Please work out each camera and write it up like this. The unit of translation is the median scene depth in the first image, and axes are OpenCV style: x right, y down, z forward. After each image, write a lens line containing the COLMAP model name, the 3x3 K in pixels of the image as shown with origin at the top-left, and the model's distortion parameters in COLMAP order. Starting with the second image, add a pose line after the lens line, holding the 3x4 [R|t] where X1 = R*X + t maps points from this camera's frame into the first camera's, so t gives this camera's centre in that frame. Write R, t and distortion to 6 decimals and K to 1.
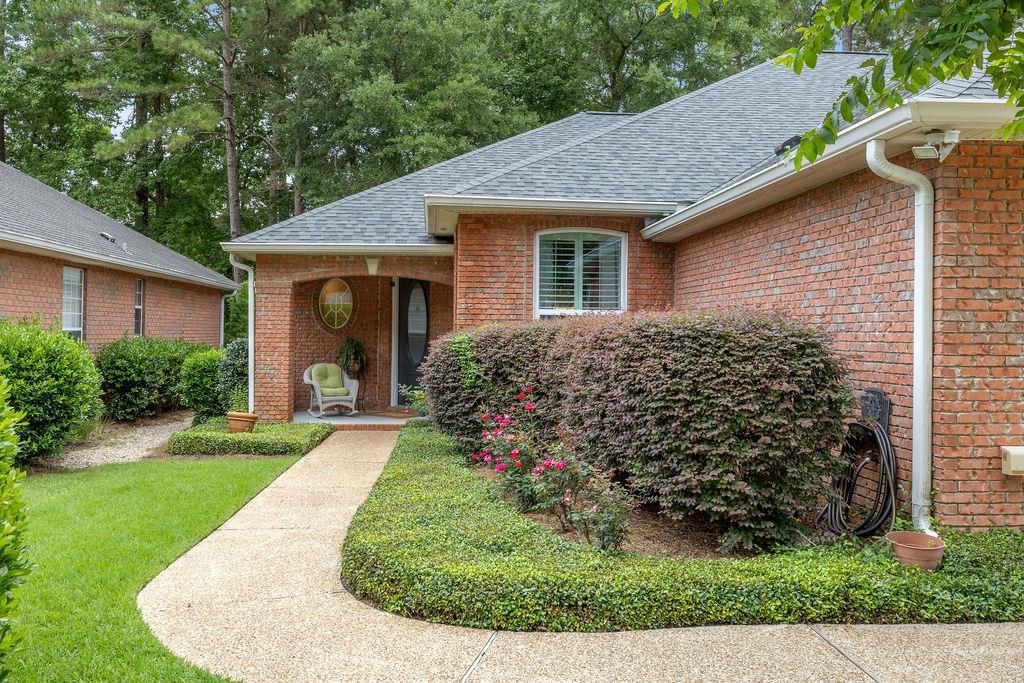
lens RADIAL K [[877.4, 0, 507.8], [0, 877.4, 334.4], [0, 0, 1]] dist [0.006701, -0.005396]
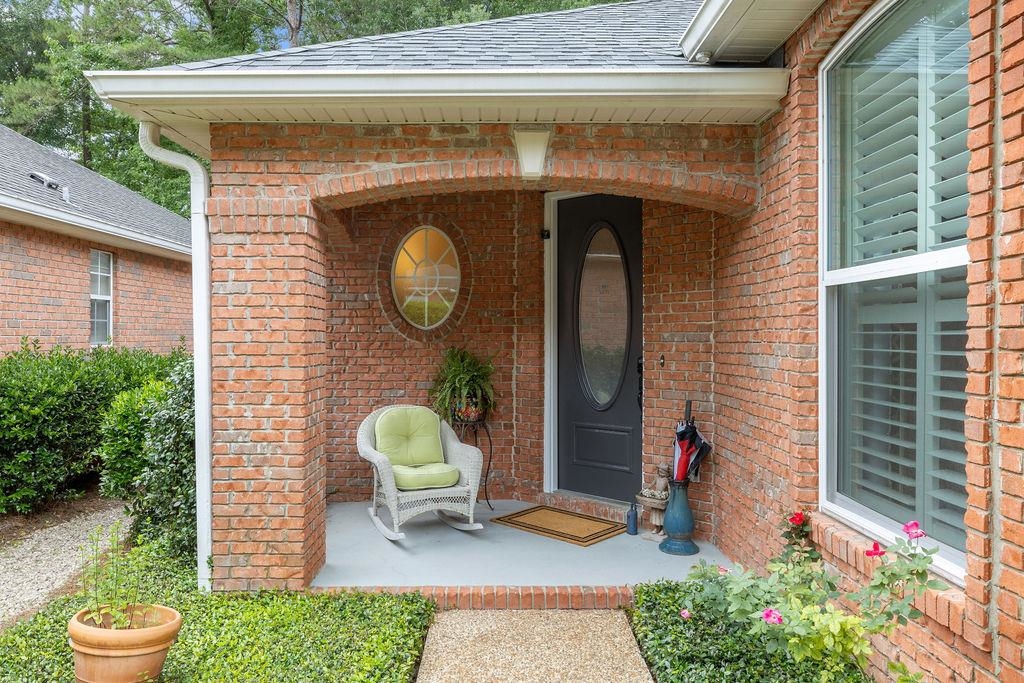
lens RADIAL K [[716.2, 0, 516.7], [0, 716.2, 347.4], [0, 0, 1]] dist [0.008616, 0.001123]
pose [[0.998390, -0.007214, -0.056268, -0.144094], [0.008101, 0.999846, 0.015547, -0.002836], [0.056147, -0.015978, 0.998295, 0.706349]]
